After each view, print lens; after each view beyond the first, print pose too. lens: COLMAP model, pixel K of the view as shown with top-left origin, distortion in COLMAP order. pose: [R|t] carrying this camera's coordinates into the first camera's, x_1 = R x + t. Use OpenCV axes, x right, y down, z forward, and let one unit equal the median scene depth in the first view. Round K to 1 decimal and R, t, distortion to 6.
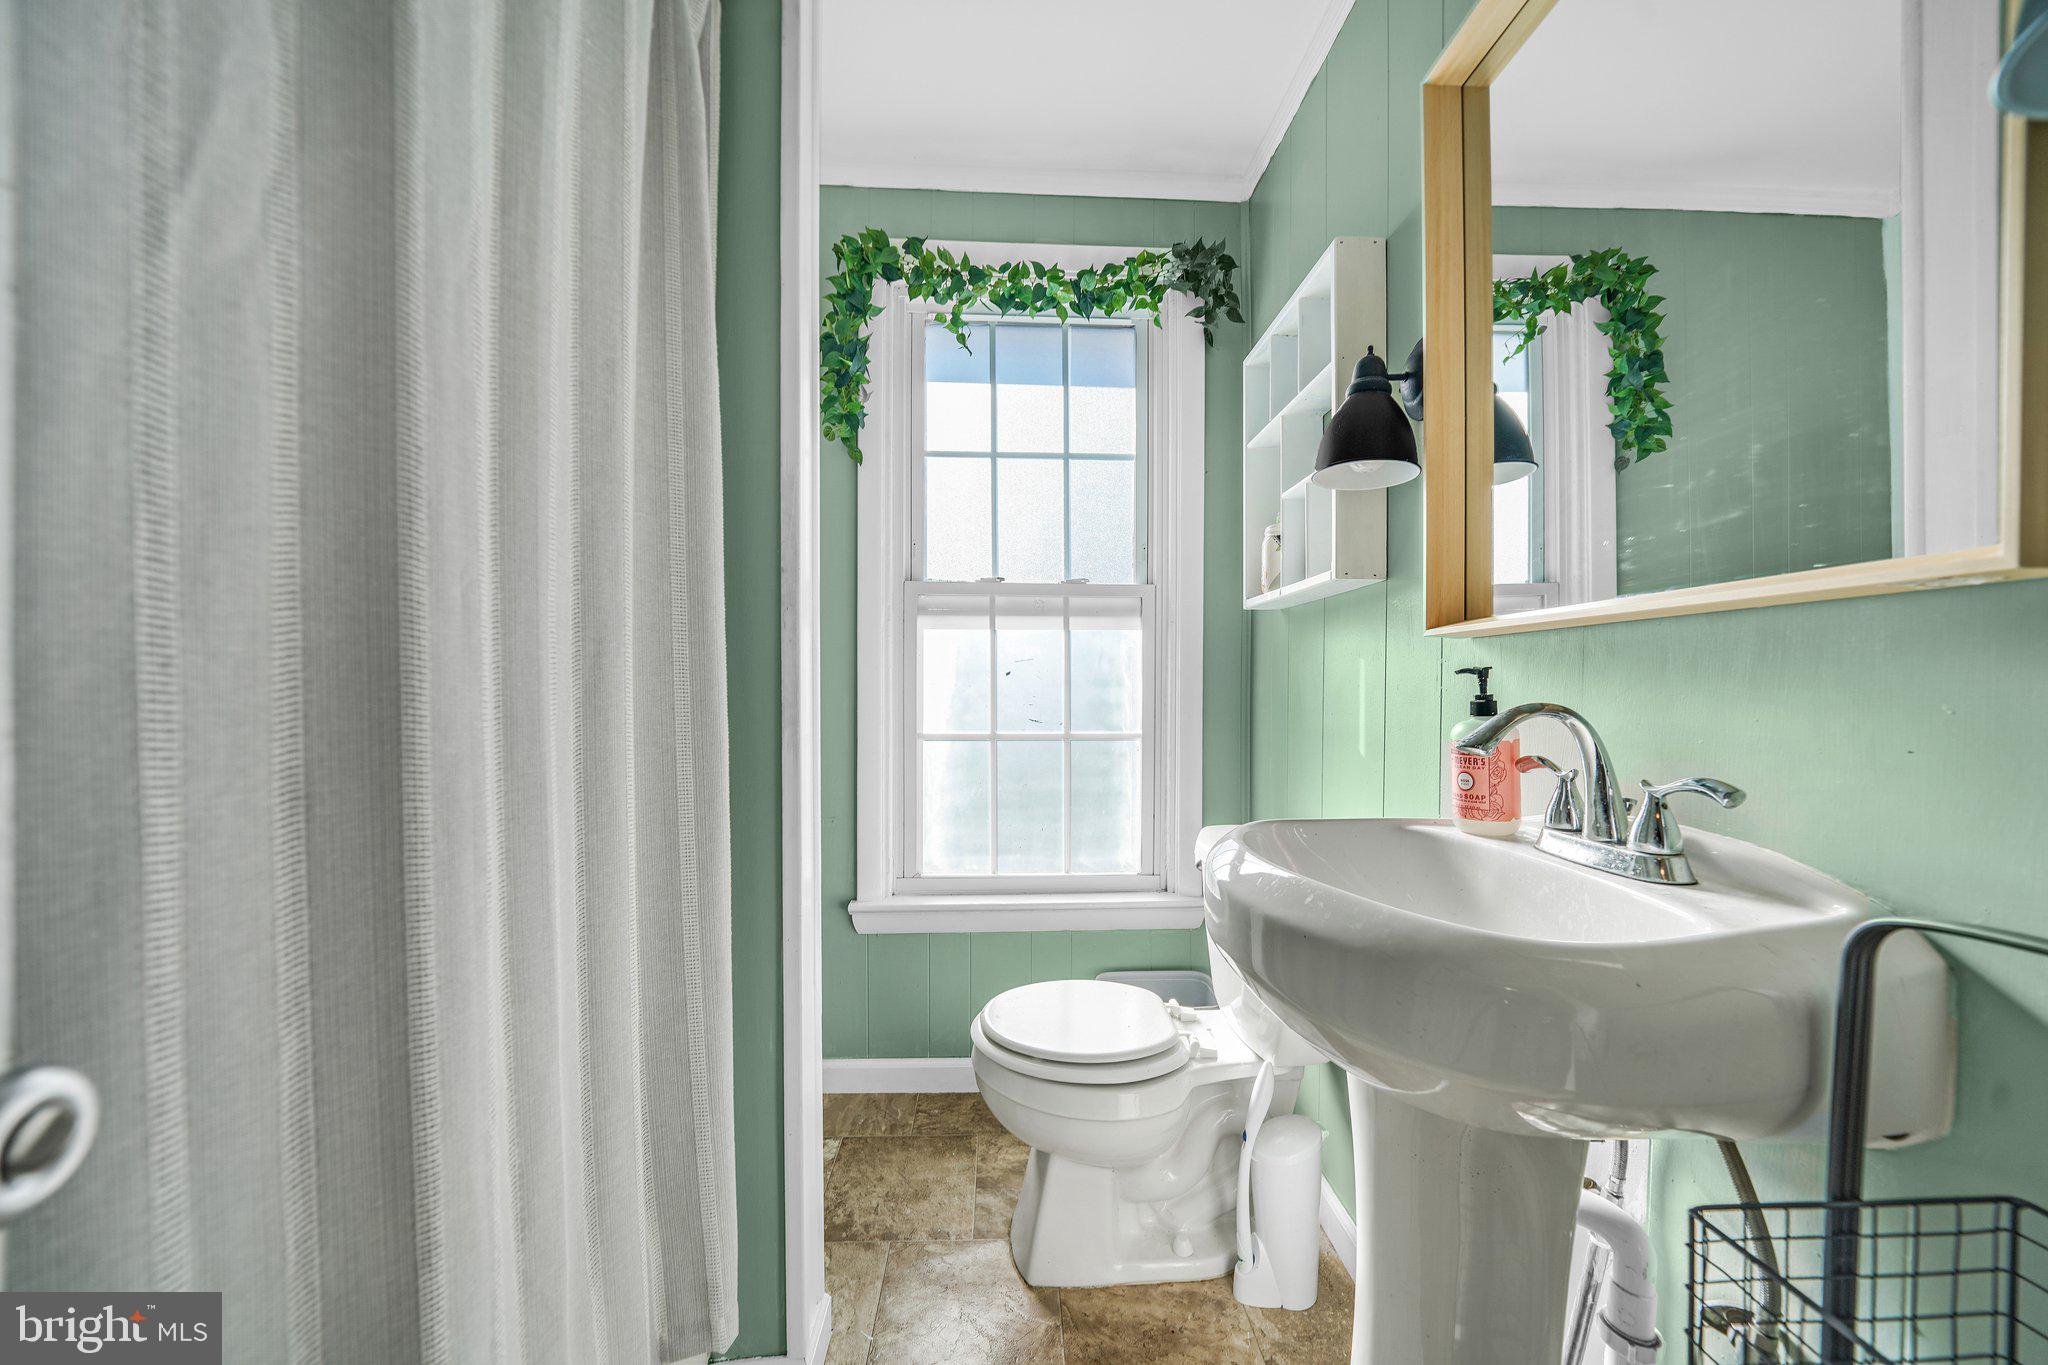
lens RADIAL K [[731.2, 0, 1024.0], [0, 731.2, 682.5], [0, 0, 1]] dist [-0.002698, -0.000147]
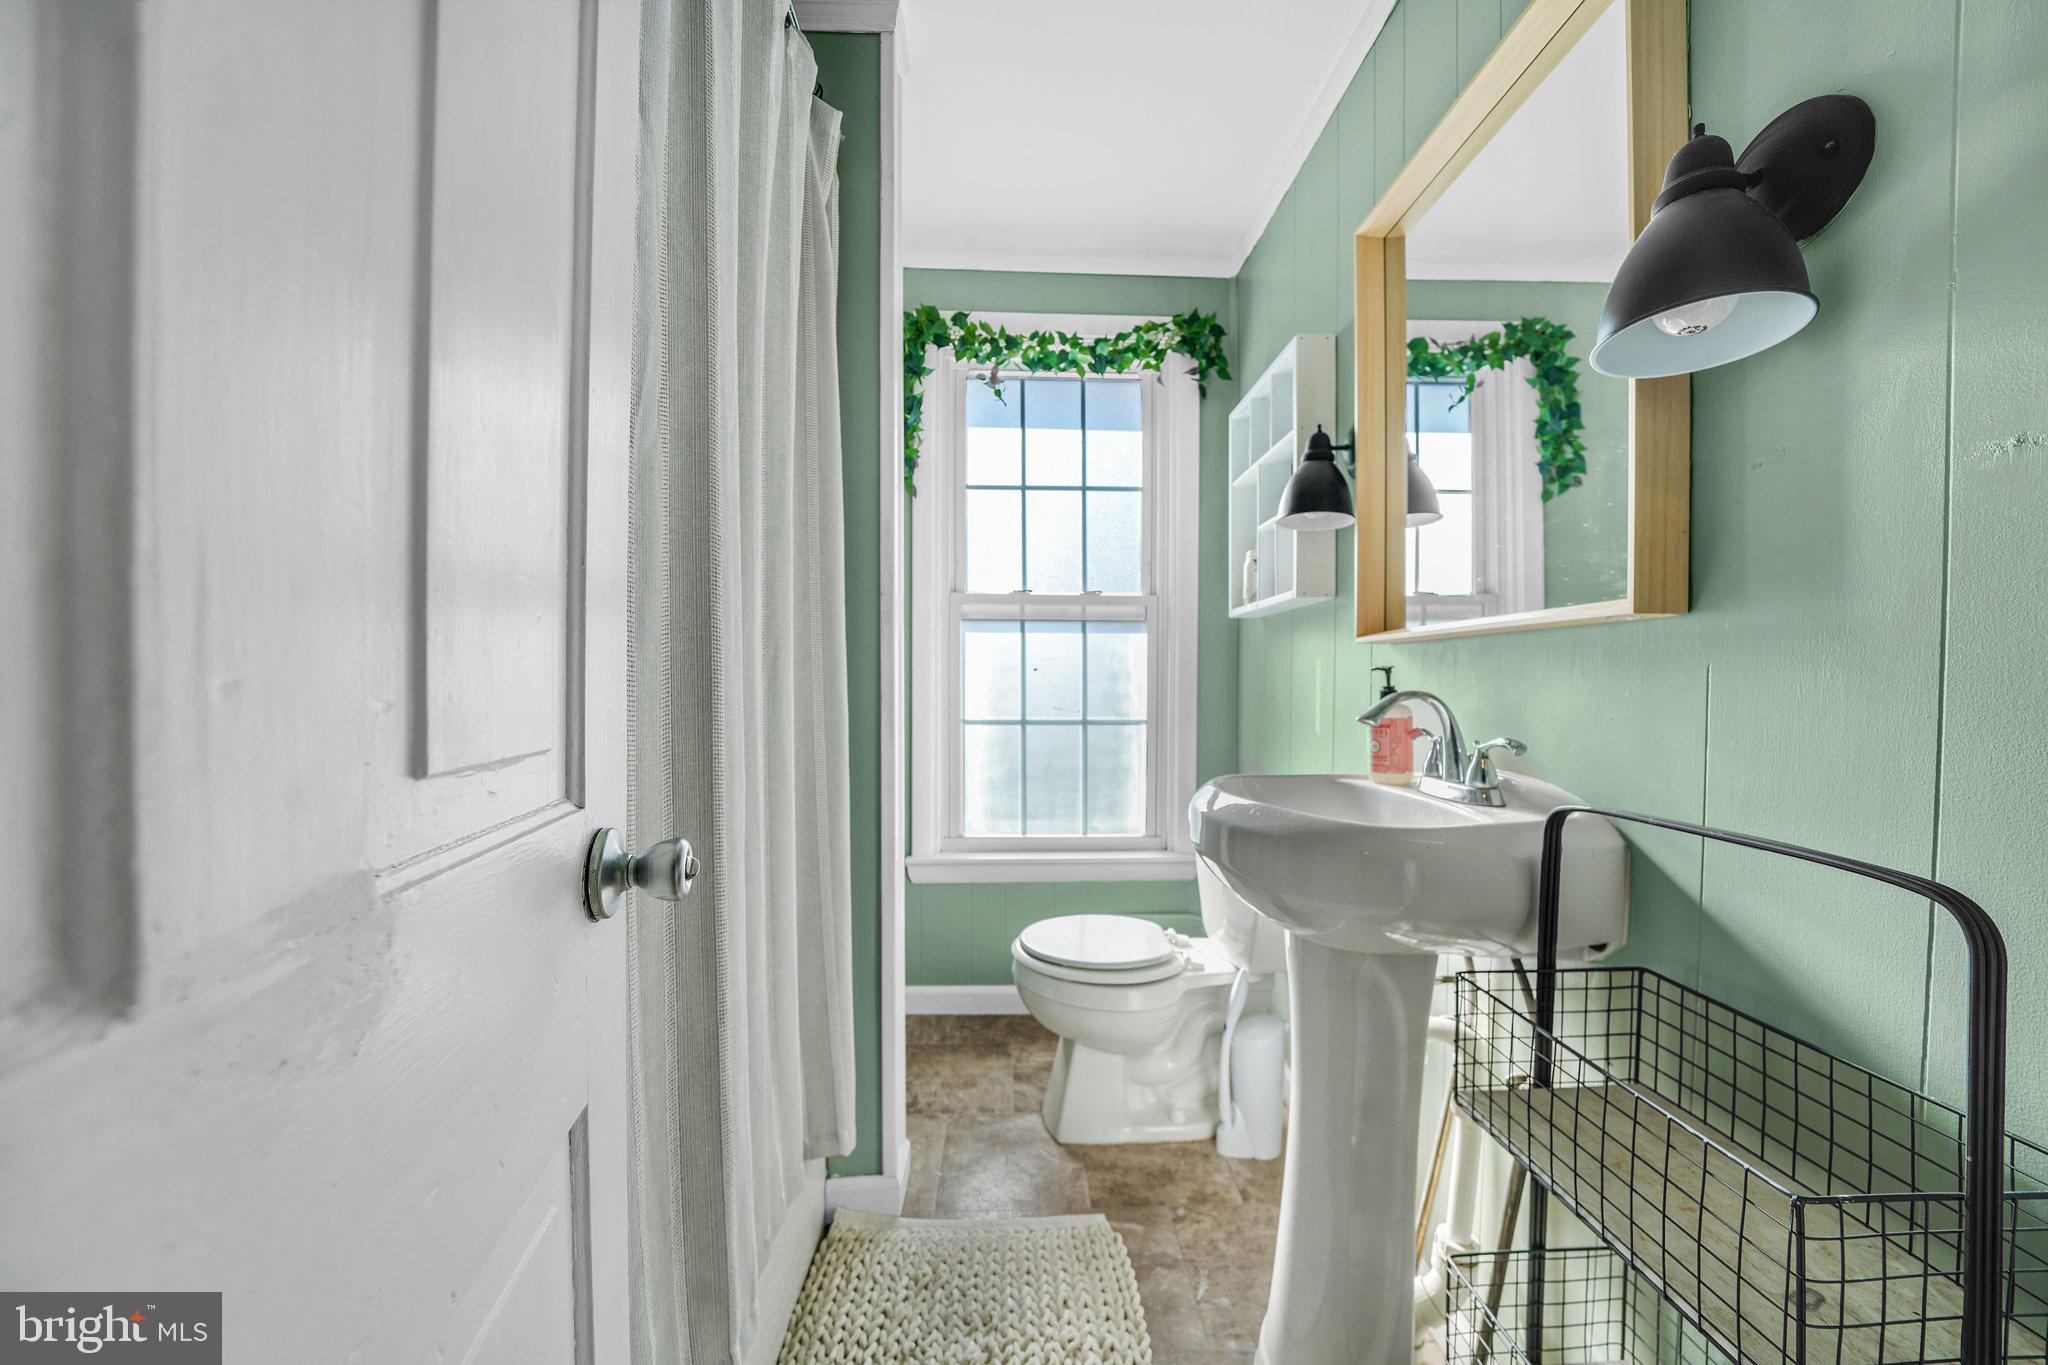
lens RADIAL K [[710.6, 0, 1024.0], [0, 710.6, 682.5], [0, 0, 1]] dist [-0.000523, -0.000006]
pose [[0.999946, 0.000868, -0.010385, -0.034544], [-0.000798, 0.999977, 0.006725, 0.001376], [0.010391, -0.006717, 0.999923, -0.210406]]
